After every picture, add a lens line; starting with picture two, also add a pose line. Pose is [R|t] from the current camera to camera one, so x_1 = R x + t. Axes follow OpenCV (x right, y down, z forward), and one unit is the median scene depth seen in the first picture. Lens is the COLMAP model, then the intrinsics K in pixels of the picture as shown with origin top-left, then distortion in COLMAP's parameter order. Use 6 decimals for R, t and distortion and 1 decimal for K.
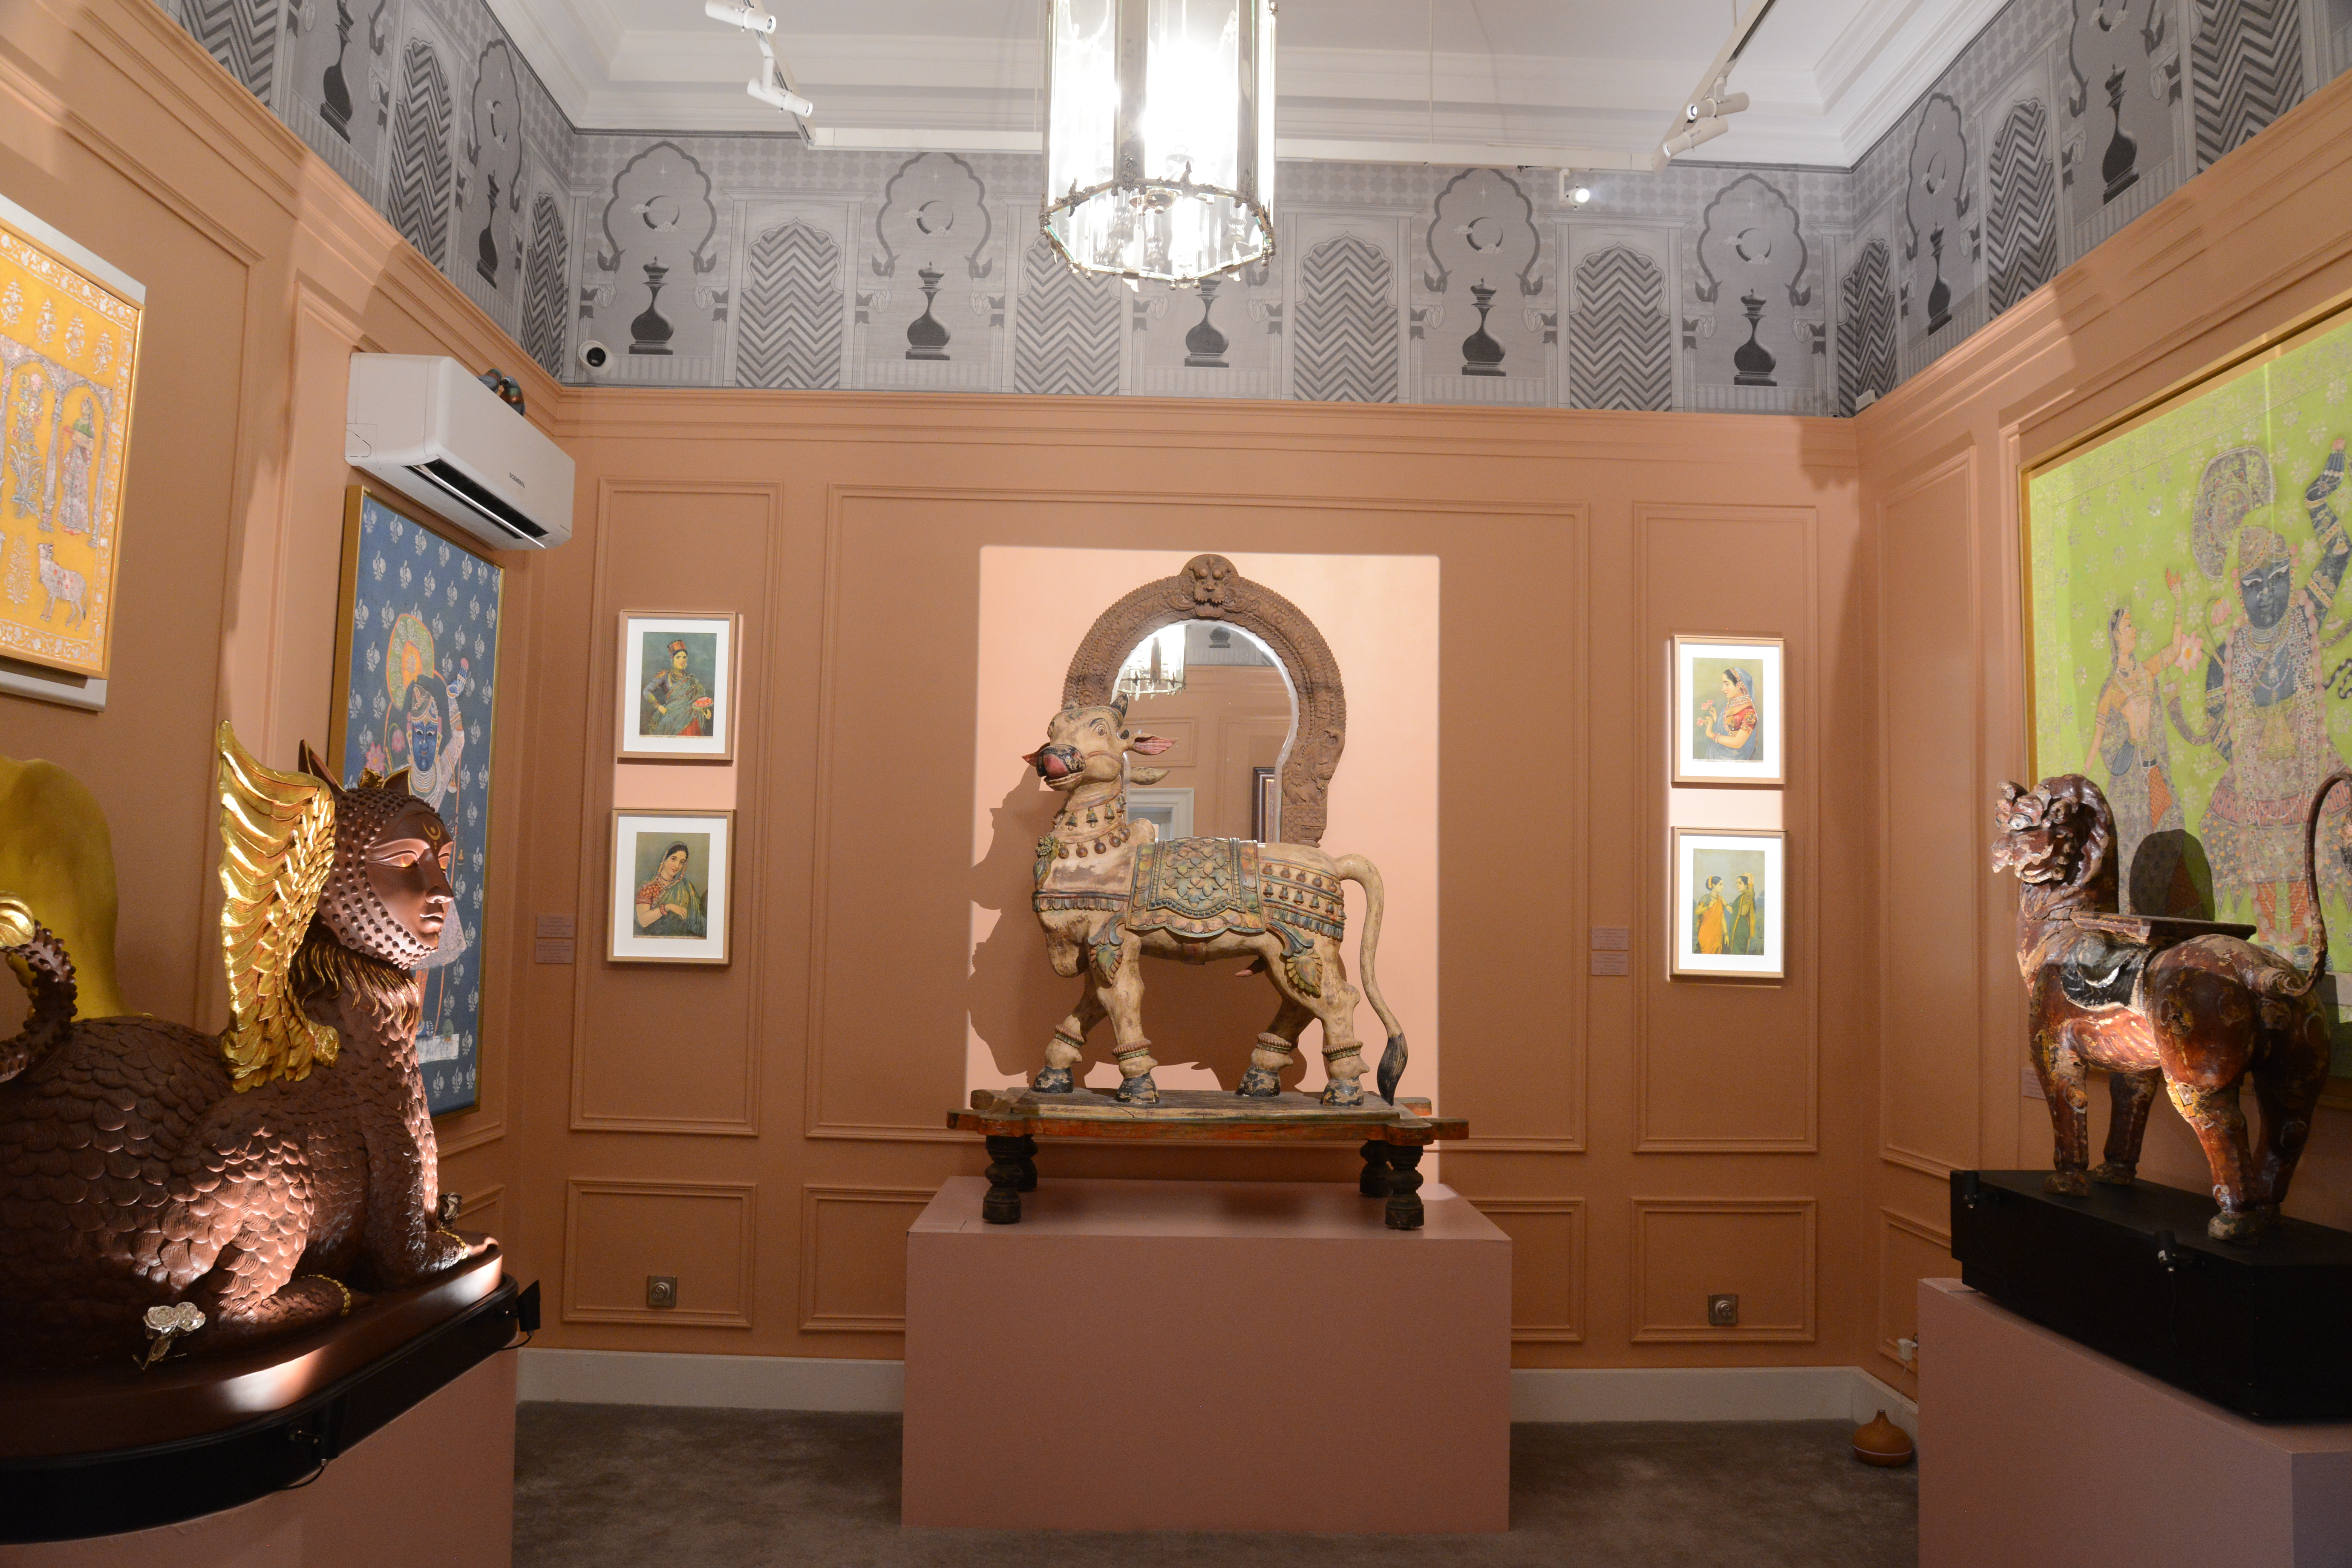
lens RADIAL K [[1694.2, 0, 1176.0], [0, 1694.2, 784.0], [0, 0, 1]] dist [-0.000431, -0.000238]
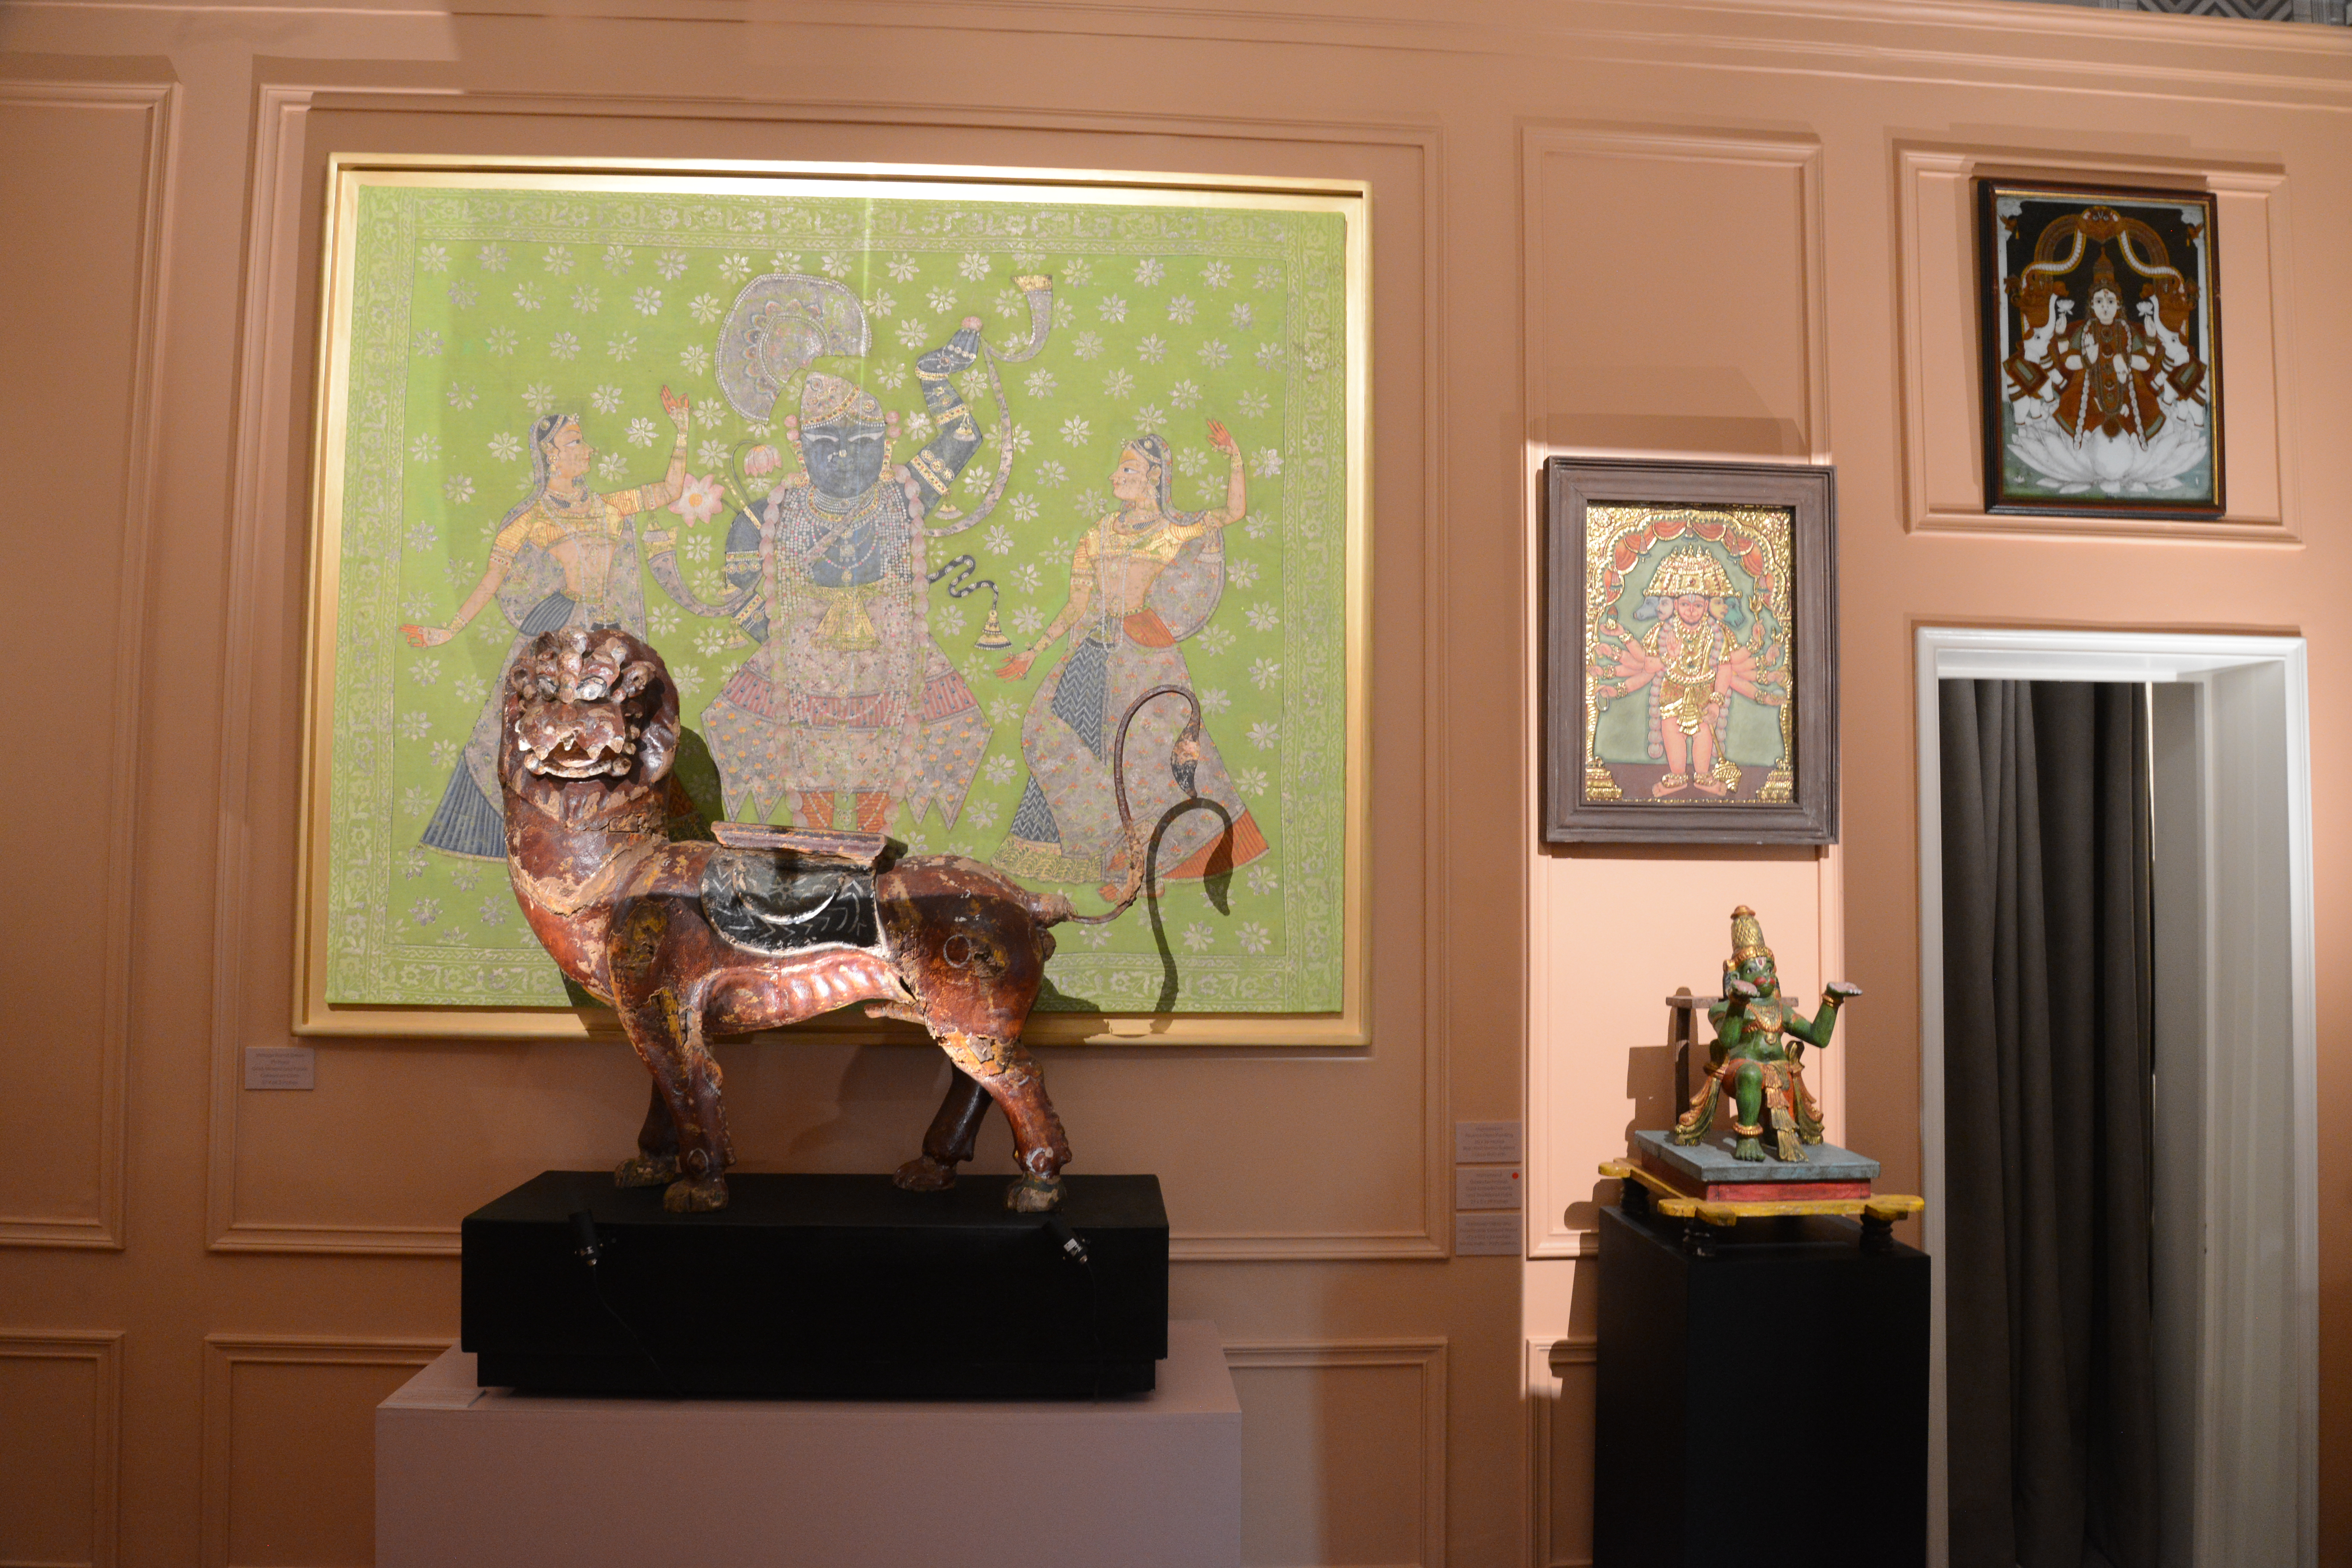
lens RADIAL K [[1649.2, 0, 1176.0], [0, 1649.2, 784.0], [0, 0, 1]] dist [-0.044865, 0.000708]
pose [[-0.036168, 0.035741, 0.998706, -0.189230], [-0.095857, 0.994628, -0.039067, 0.068936], [-0.994738, -0.097146, -0.032548, 0.842880]]
